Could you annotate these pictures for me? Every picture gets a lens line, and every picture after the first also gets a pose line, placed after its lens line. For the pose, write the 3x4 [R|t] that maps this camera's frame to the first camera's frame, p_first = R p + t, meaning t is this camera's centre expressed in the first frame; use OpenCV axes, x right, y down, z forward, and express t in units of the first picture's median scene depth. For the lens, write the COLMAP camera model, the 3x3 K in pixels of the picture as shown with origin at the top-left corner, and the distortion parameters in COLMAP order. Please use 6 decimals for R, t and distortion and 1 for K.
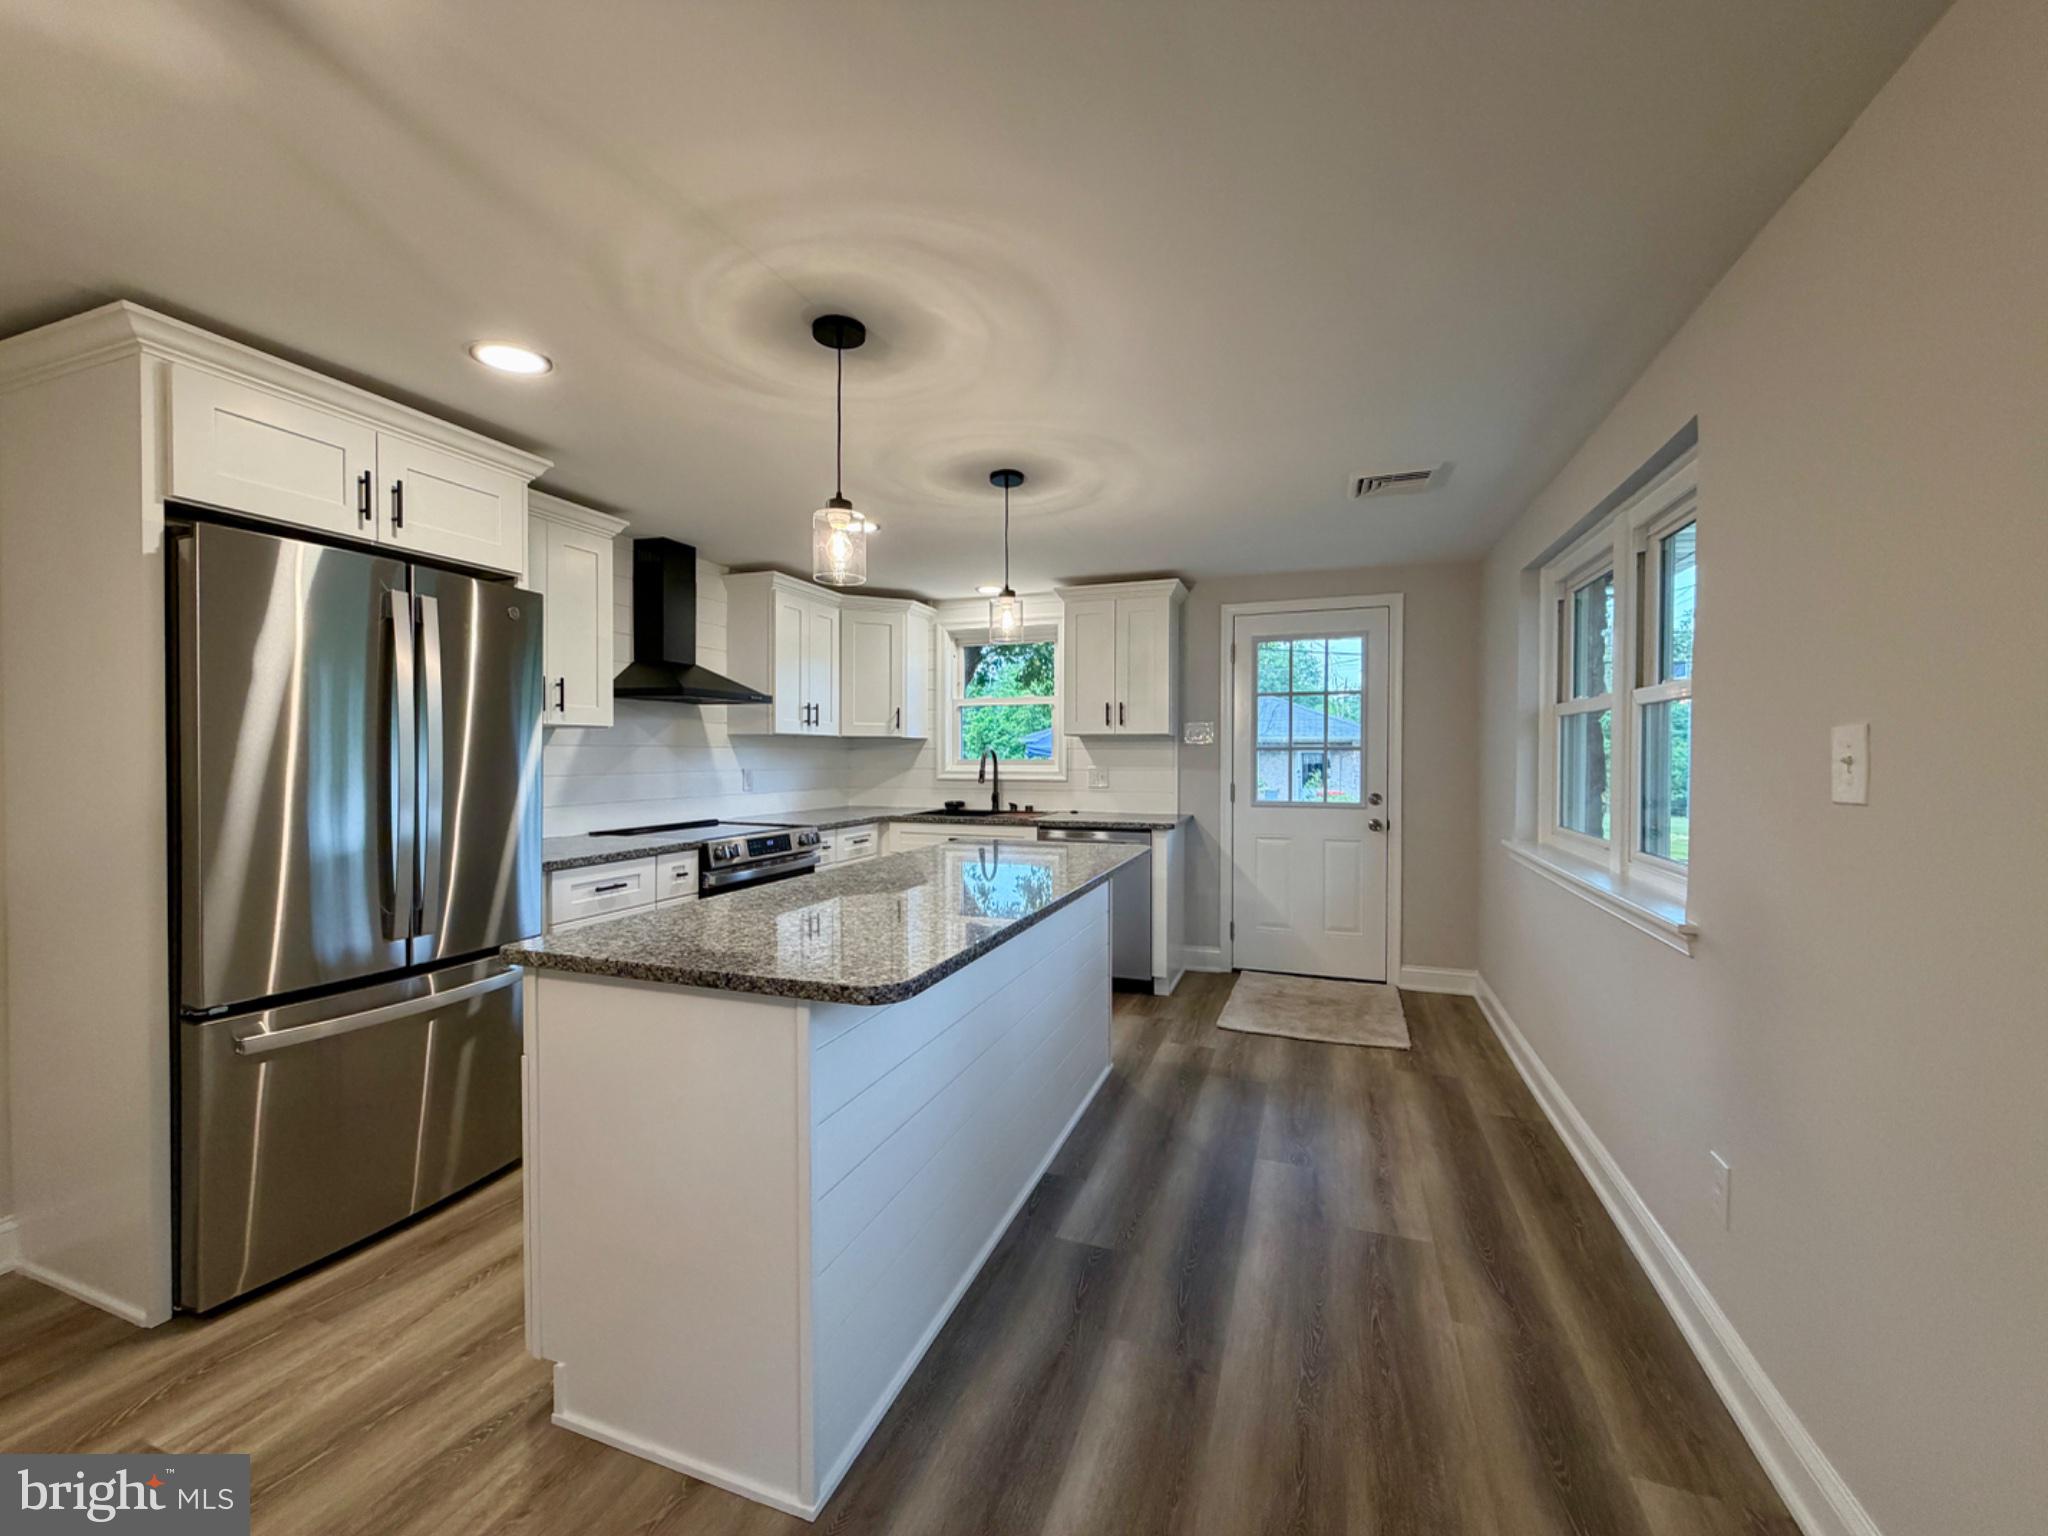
lens RADIAL K [[814.6, 0, 1016.6], [0, 814.6, 761.4], [0, 0, 1]] dist [0.001213, 0.000053]
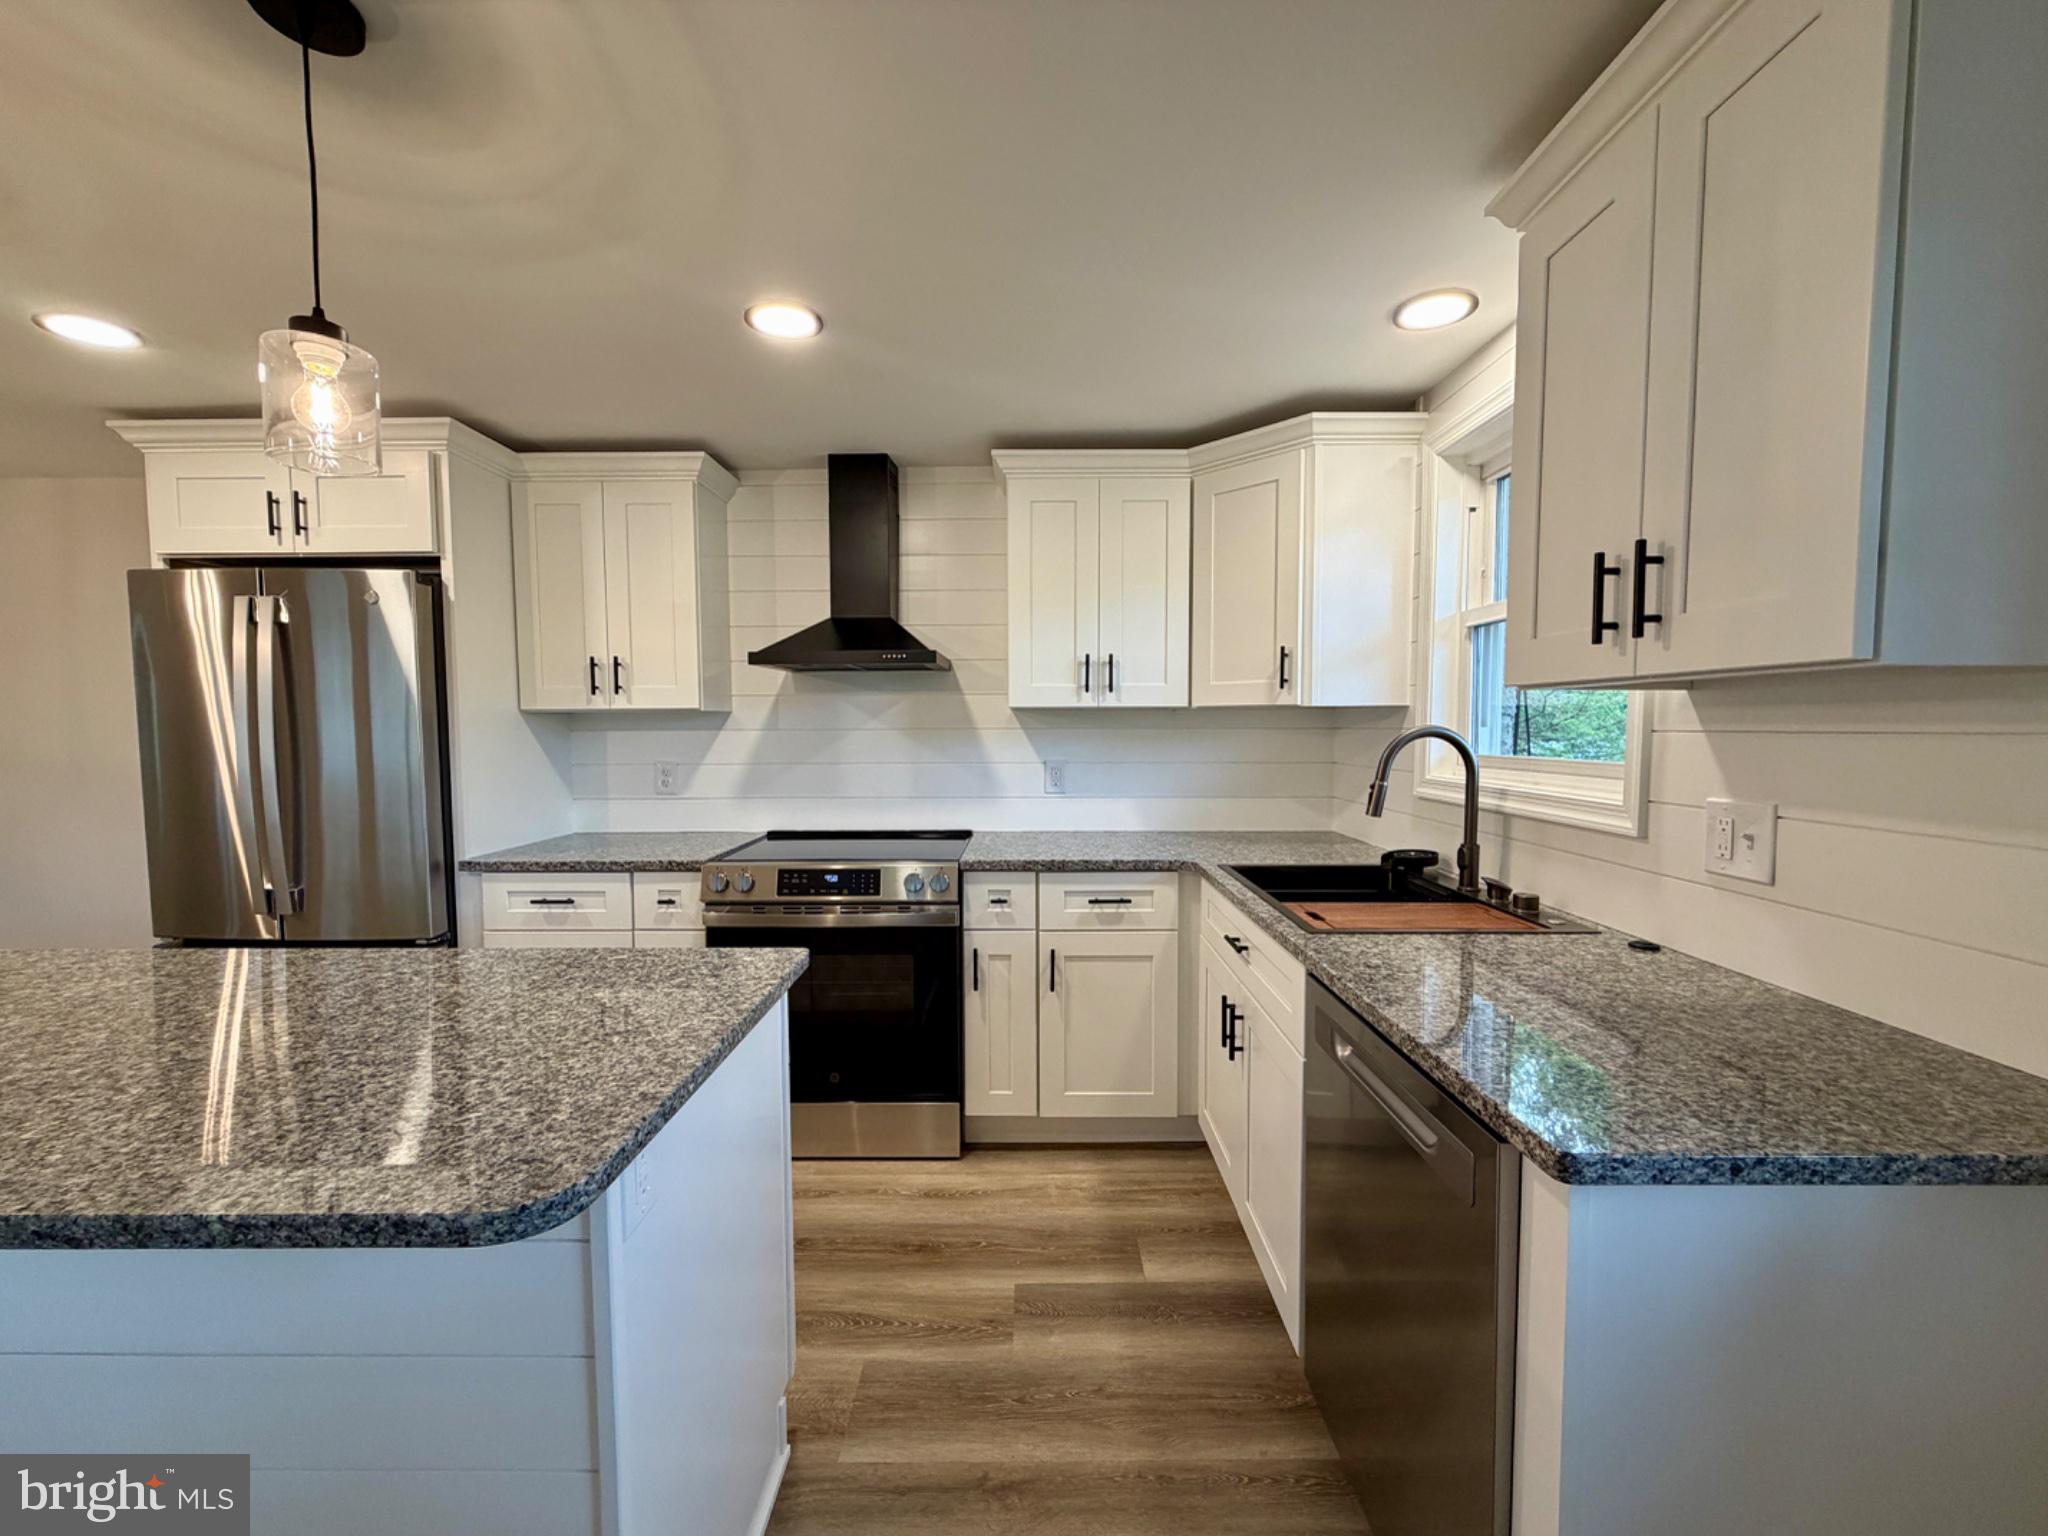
lens RADIAL K [[814.6, 0, 1023.1], [0, 814.6, 769.0], [0, 0, 1]] dist [0.001213, 0.000053]
pose [[0.342486, 0.045063, -0.938442, 0.290614], [-0.002172, 0.998884, 0.047172, -0.015213], [0.939520, -0.014117, 0.342202, 0.749661]]
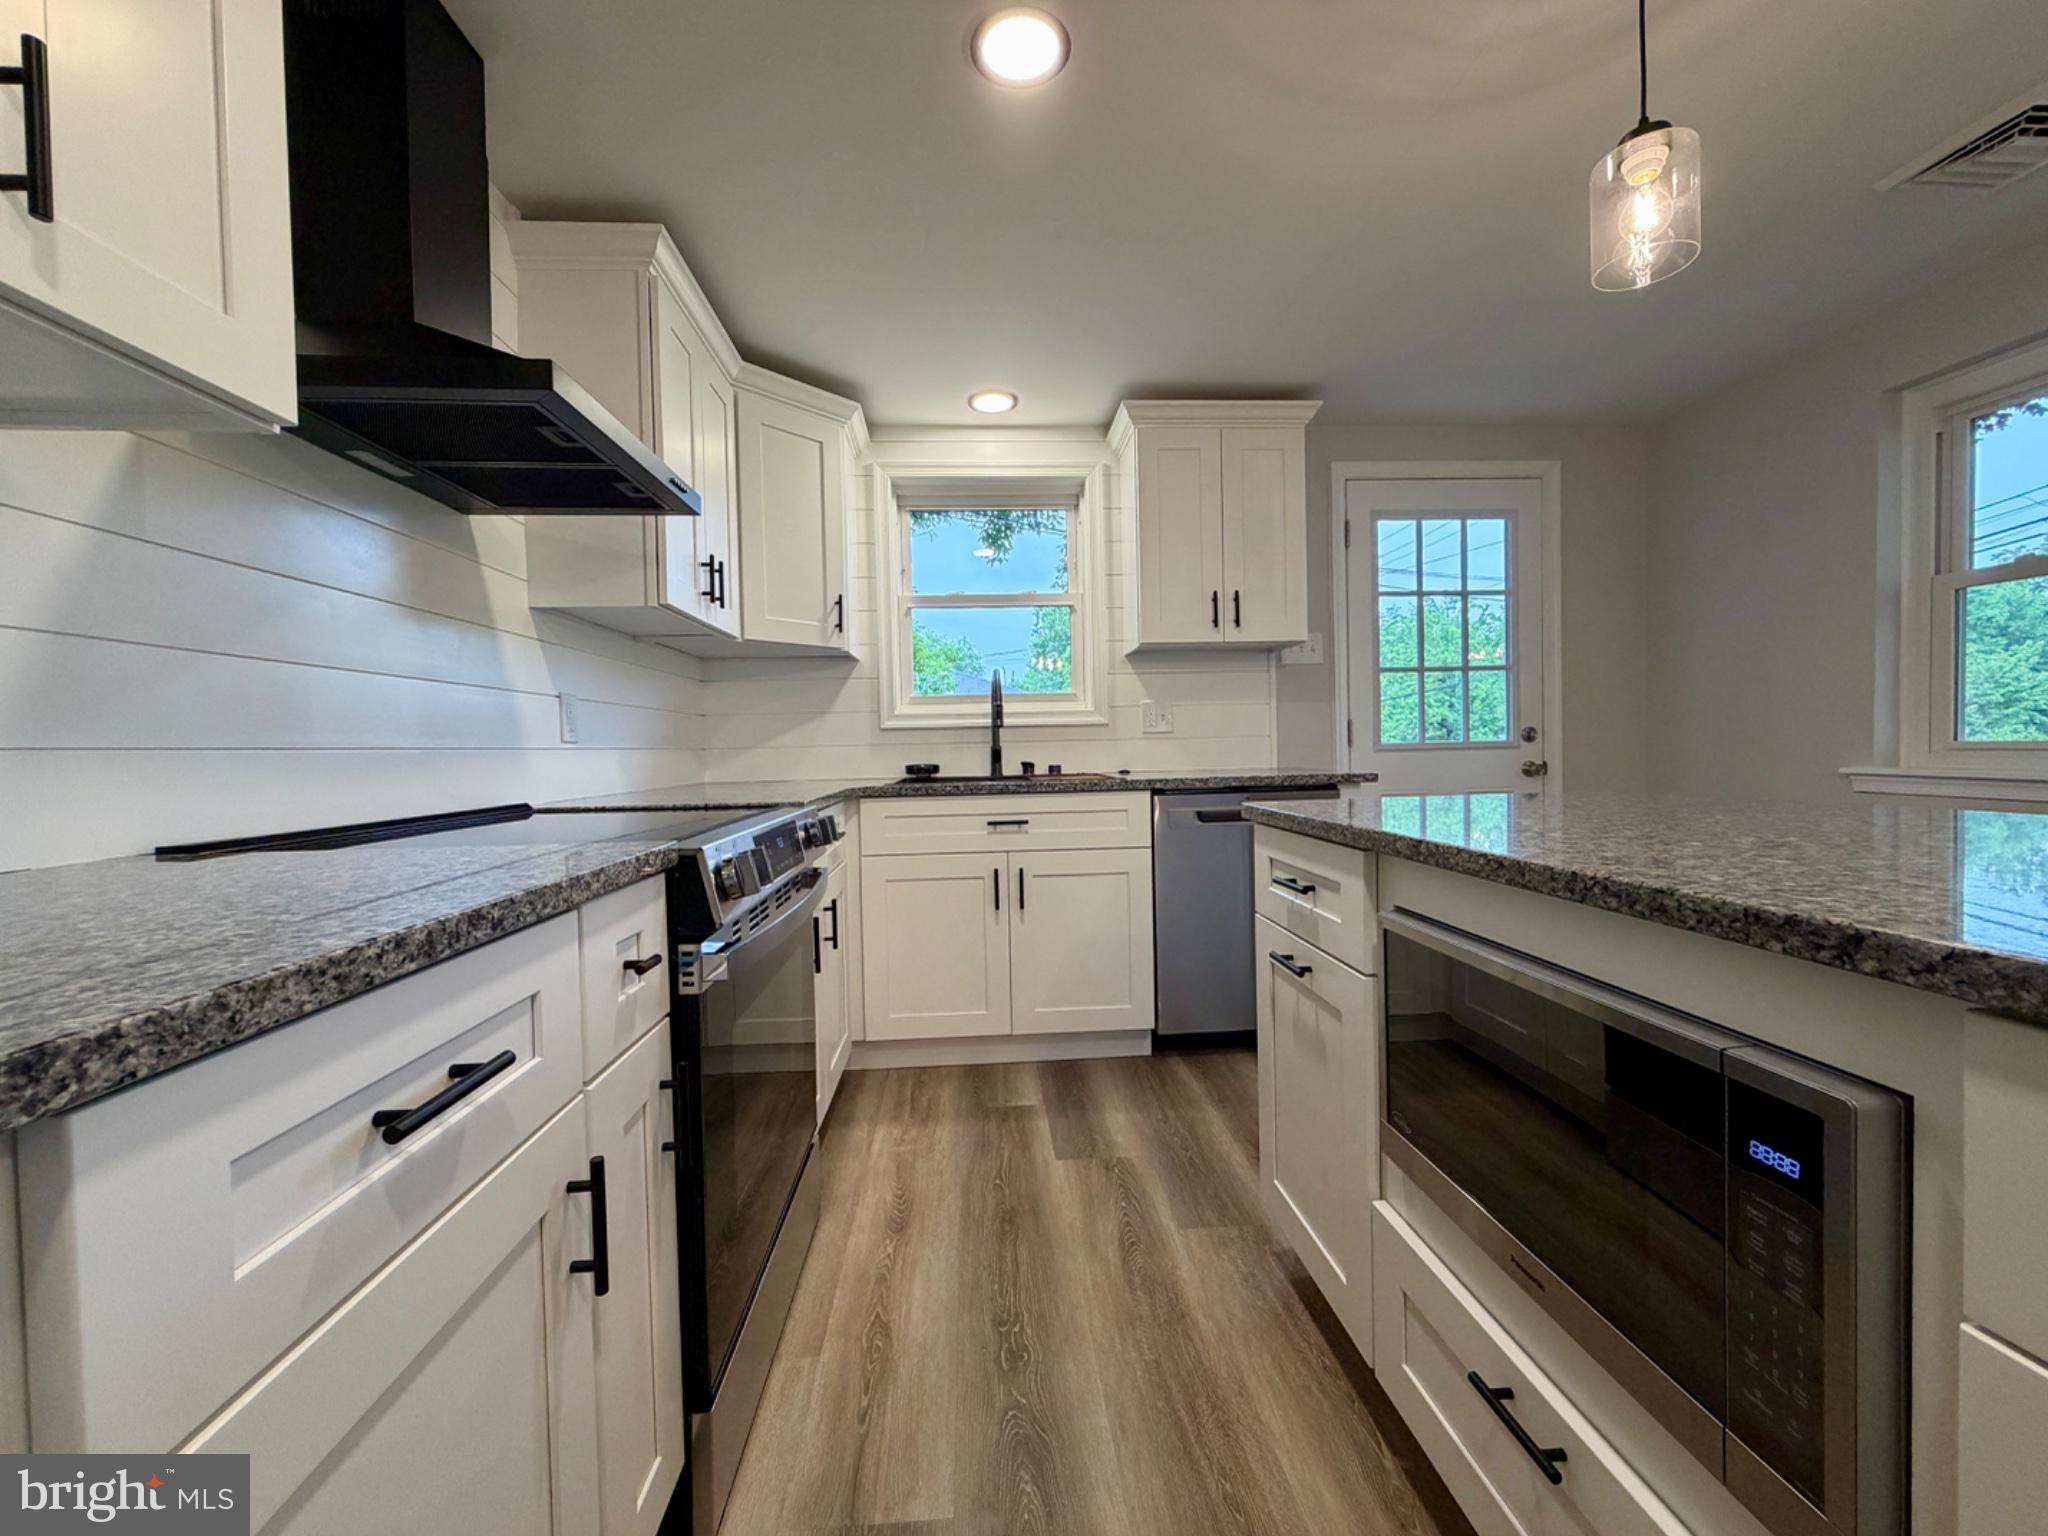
lens RADIAL K [[814.6, 0, 1021.8], [0, 814.6, 764.2], [0, 0, 1]] dist [0.001213, 0.000053]
pose [[0.911454, -0.030524, 0.410268, -0.288418], [0.027503, 0.999534, 0.013264, 0.049379], [-0.410481, -0.000806, 0.911869, 0.490232]]
